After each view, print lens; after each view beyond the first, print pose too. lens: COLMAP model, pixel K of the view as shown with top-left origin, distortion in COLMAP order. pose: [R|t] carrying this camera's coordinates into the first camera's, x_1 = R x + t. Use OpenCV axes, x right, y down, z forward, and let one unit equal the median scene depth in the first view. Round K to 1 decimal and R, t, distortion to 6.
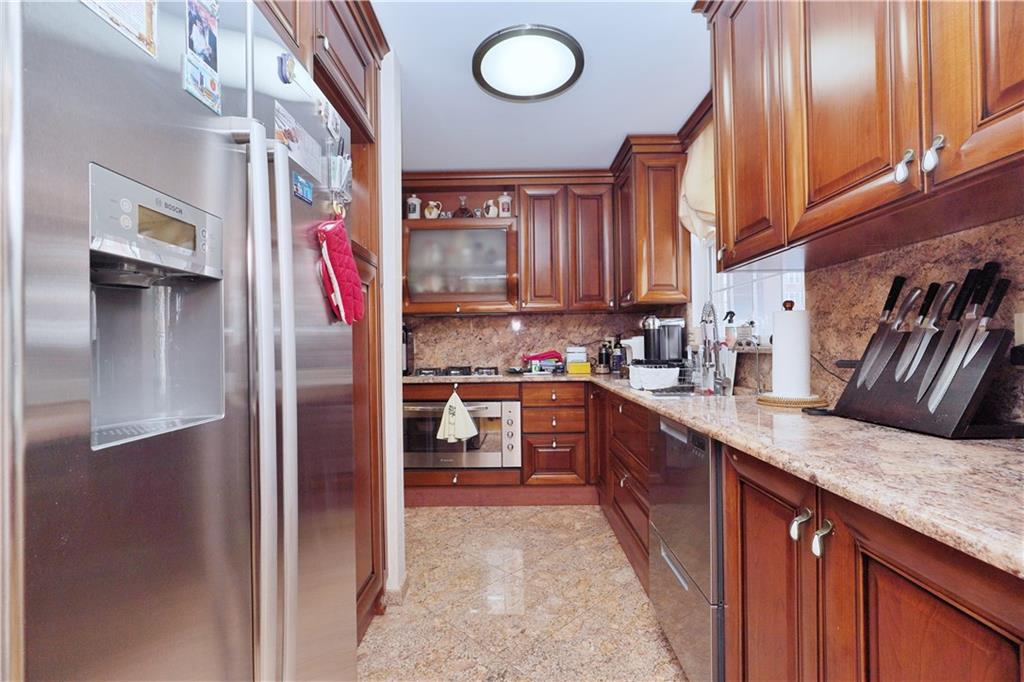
lens RADIAL K [[467.4, 0, 508.7], [0, 467.4, 342.0], [0, 0, 1]] dist [-0.017813, 0.004233]
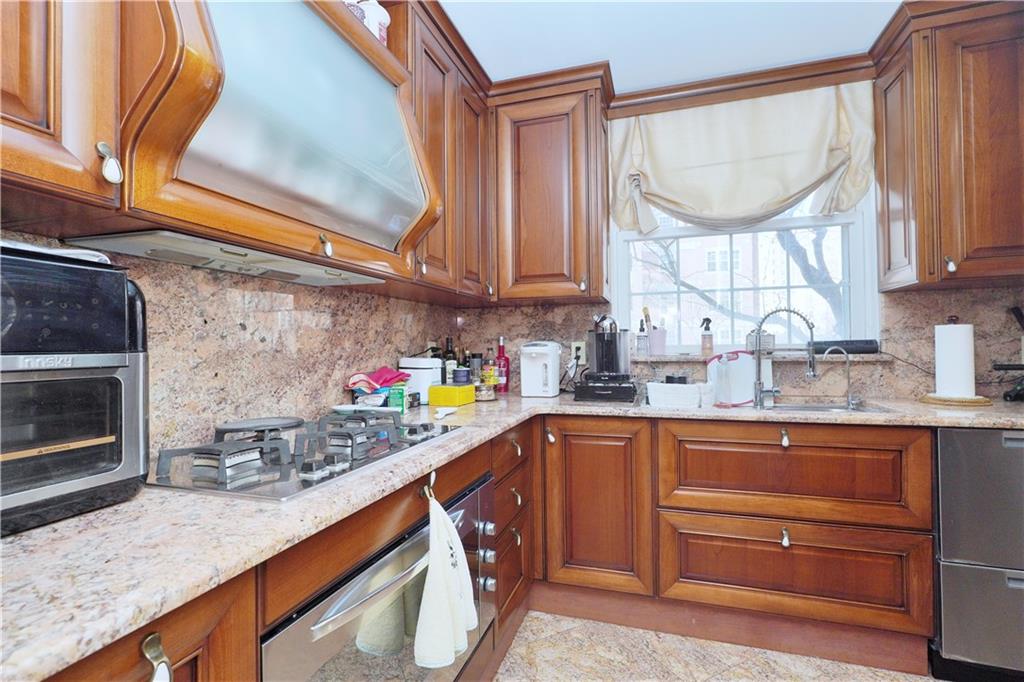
lens RADIAL K [[467.4, 0, 509.3], [0, 467.4, 346.7], [0, 0, 1]] dist [-0.017813, 0.004233]
pose [[0.295821, 0.010967, 0.955180, -0.380070], [-0.004777, 0.999939, -0.010001, 0.001999], [-0.955231, -0.001604, 0.295856, 0.773504]]
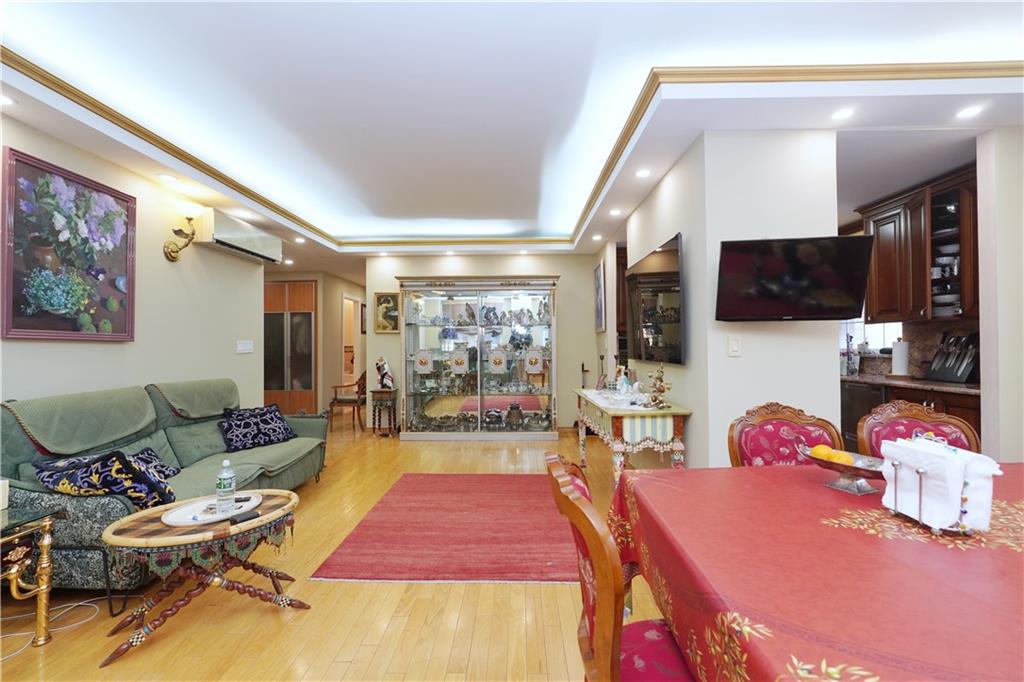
lens RADIAL K [[467.4, 0, 512.8], [0, 467.4, 343.9], [0, 0, 1]] dist [-0.017813, 0.004233]
pose [[0.999945, 0.006060, 0.008590, -0.704985], [-0.006121, 0.999956, 0.007087, -0.026657], [-0.008547, -0.007139, 0.999938, -0.697322]]
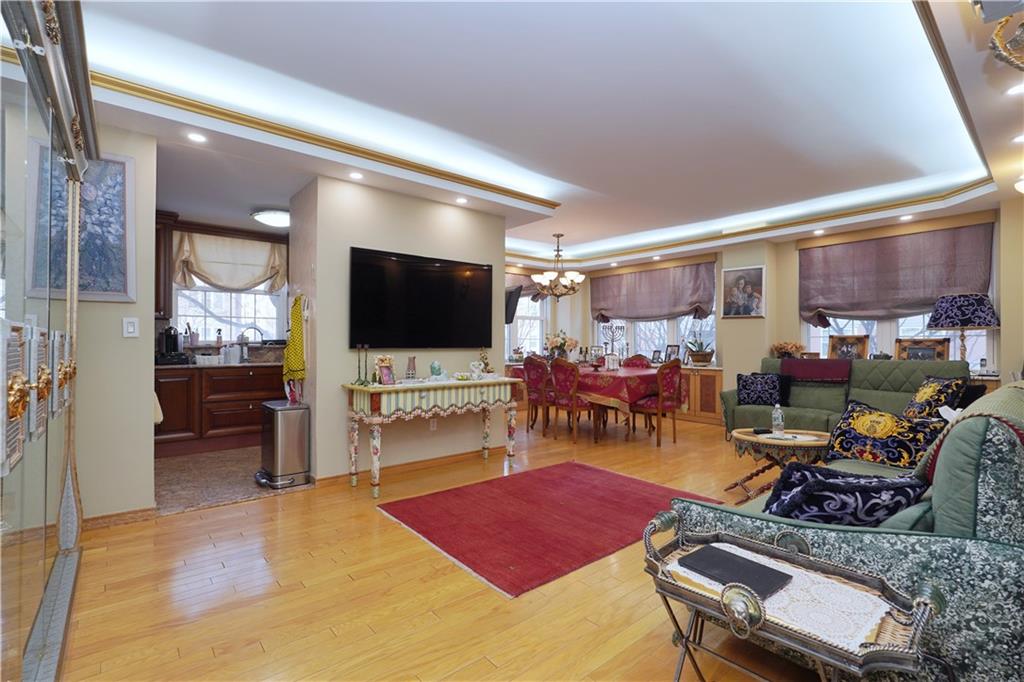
lens RADIAL K [[467.4, 0, 516.6], [0, 467.4, 338.6], [0, 0, 1]] dist [-0.017813, 0.004233]
pose [[-0.667286, 0.018969, 0.744560, -1.444282], [-0.000276, 0.999669, -0.025715, 0.023911], [-0.744801, -0.017365, -0.667061, 0.989463]]
